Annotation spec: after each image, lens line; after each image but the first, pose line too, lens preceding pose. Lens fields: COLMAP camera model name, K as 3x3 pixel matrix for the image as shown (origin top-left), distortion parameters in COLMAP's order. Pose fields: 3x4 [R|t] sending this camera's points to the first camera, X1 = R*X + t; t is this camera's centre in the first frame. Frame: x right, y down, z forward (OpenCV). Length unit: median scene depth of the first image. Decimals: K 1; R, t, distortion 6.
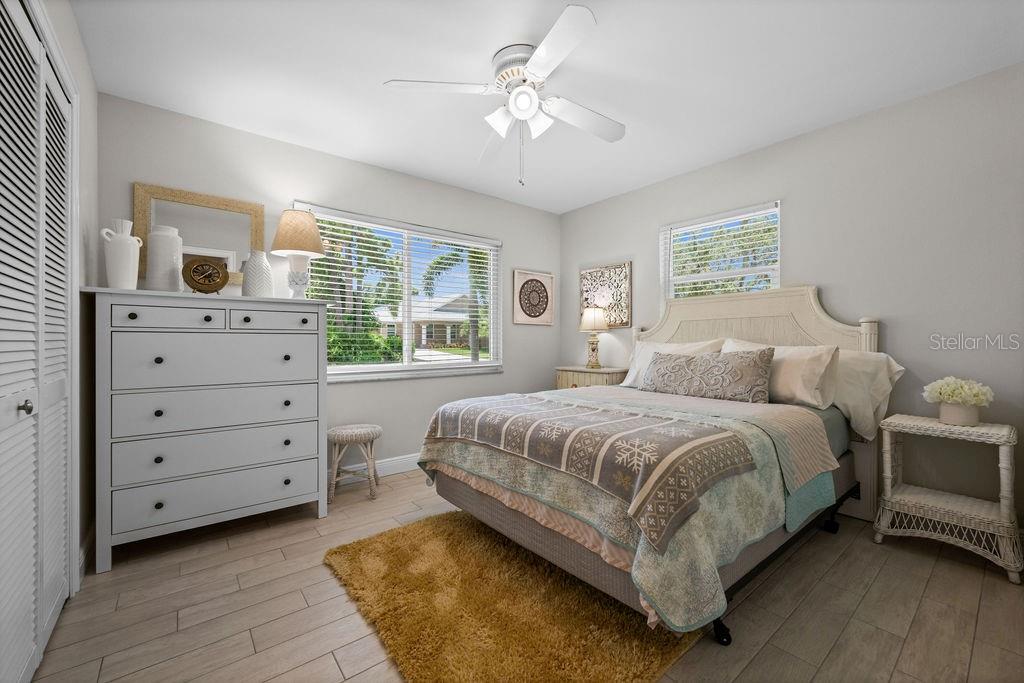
lens RADIAL K [[405.9, 0, 514.9], [0, 405.9, 341.7], [0, 0, 1]] dist [-0.002254, 0.000321]
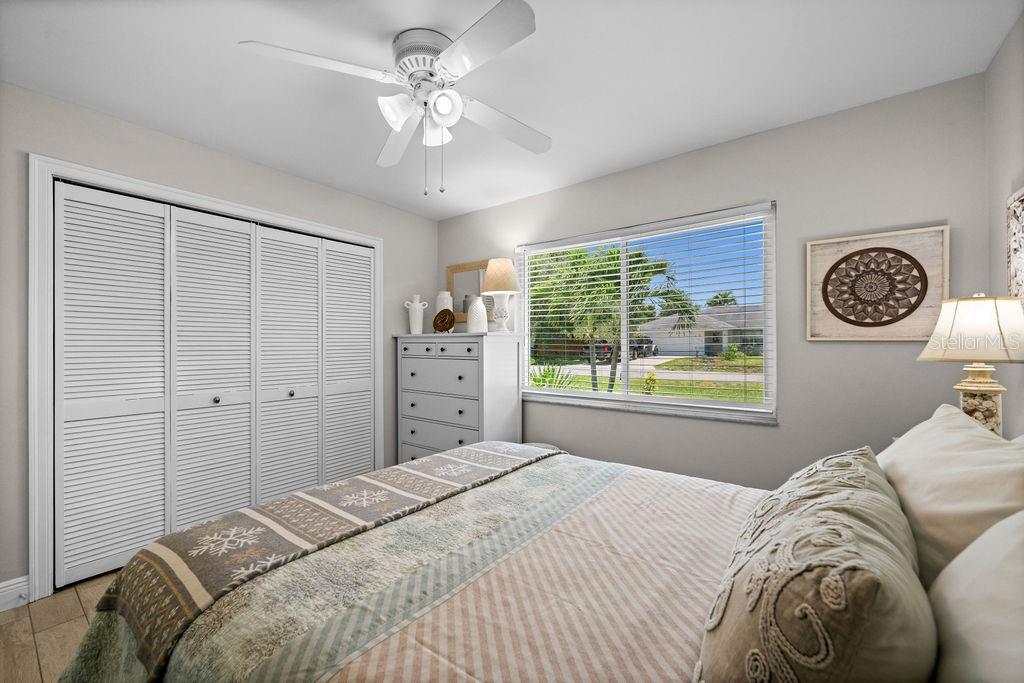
lens RADIAL K [[405.9, 0, 512.7], [0, 405.9, 342.4], [0, 0, 1]] dist [-0.002254, 0.000321]
pose [[0.233874, -0.001749, -0.972265, 0.432005], [0.000731, 0.999998, -0.001623, -0.041621], [0.972267, -0.000331, 0.233875, 0.482772]]
